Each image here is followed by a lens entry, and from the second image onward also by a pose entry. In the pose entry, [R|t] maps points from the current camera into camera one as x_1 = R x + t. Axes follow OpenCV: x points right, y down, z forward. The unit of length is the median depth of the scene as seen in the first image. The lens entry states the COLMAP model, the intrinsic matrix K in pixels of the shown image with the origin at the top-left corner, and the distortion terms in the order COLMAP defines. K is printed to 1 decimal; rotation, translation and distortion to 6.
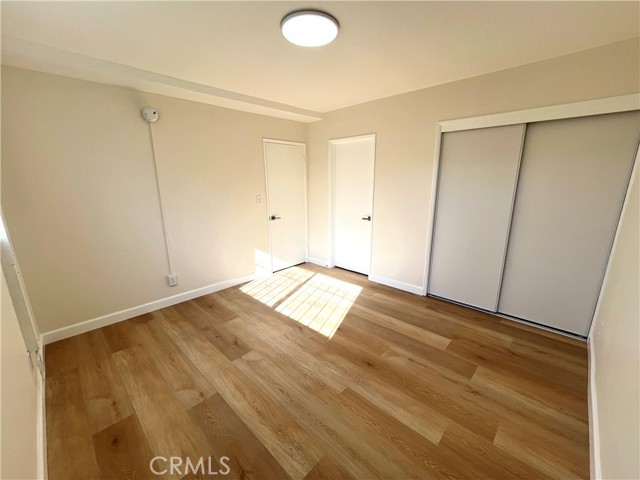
lens RADIAL K [[261.4, 0, 319.7], [0, 261.4, 244.7], [0, 0, 1]] dist [-0.001281, -0.000223]
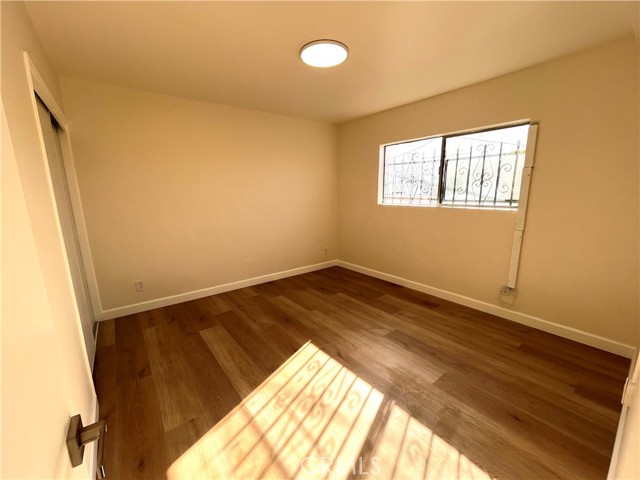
lens RADIAL K [[261.4, 0, 319.7], [0, 261.4, 244.7], [0, 0, 1]] dist [-0.001281, -0.000223]
pose [[-0.989901, -0.008757, 0.141487, -0.139126], [0.052699, 0.903825, 0.424644, -0.393998], [-0.131598, 0.427812, -0.894236, 1.761616]]
